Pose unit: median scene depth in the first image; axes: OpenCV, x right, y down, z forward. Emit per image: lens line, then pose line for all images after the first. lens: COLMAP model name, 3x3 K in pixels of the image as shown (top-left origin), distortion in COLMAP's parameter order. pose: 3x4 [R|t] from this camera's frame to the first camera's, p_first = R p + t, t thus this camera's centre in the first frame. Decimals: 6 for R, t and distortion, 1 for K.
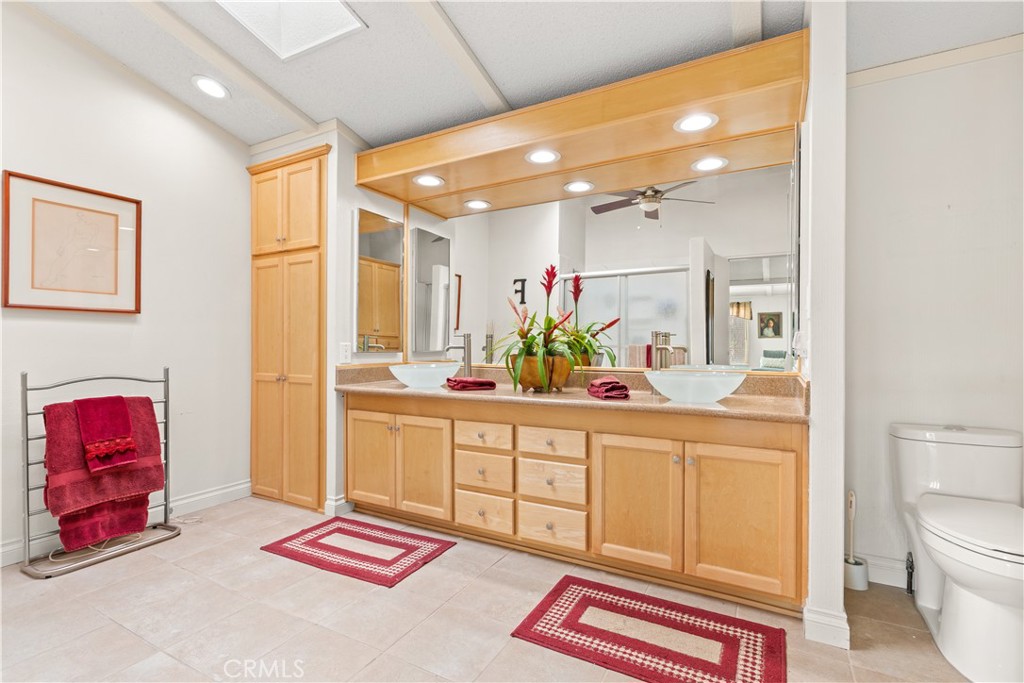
lens RADIAL K [[461.6, 0, 513.4], [0, 461.6, 344.1], [0, 0, 1]] dist [0.003512, 0.000256]
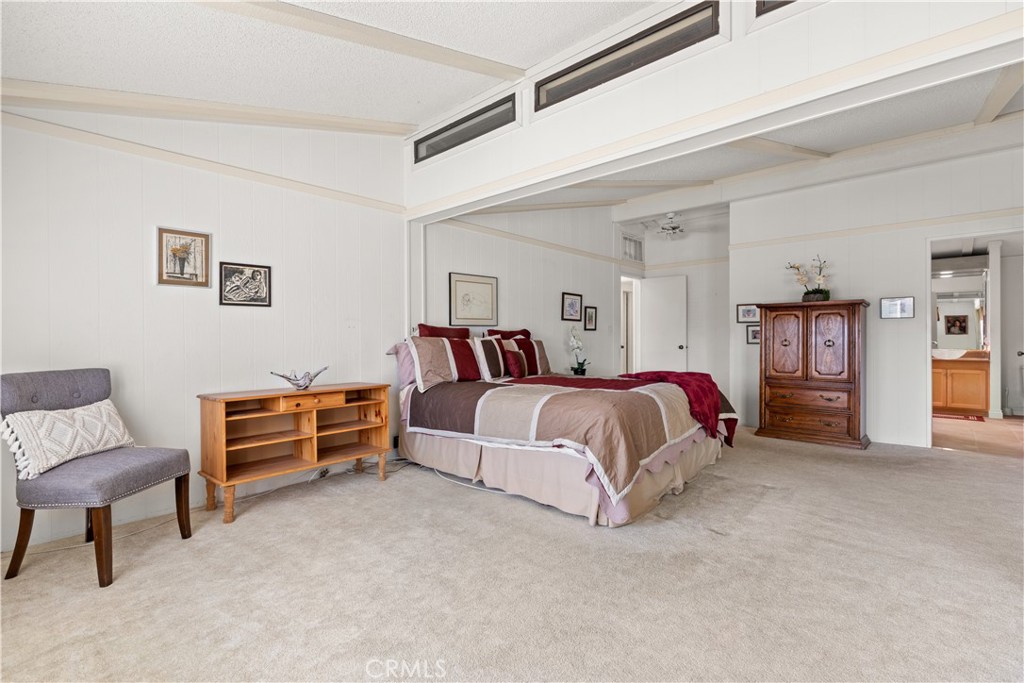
lens RADIAL K [[461.6, 0, 513.4], [0, 461.6, 344.1], [0, 0, 1]] dist [0.003512, 0.000256]
pose [[0.972861, -0.010815, -0.231136, -1.899057], [0.012487, 0.999905, 0.005772, -0.040822], [0.231052, -0.008502, 0.972904, -2.996790]]
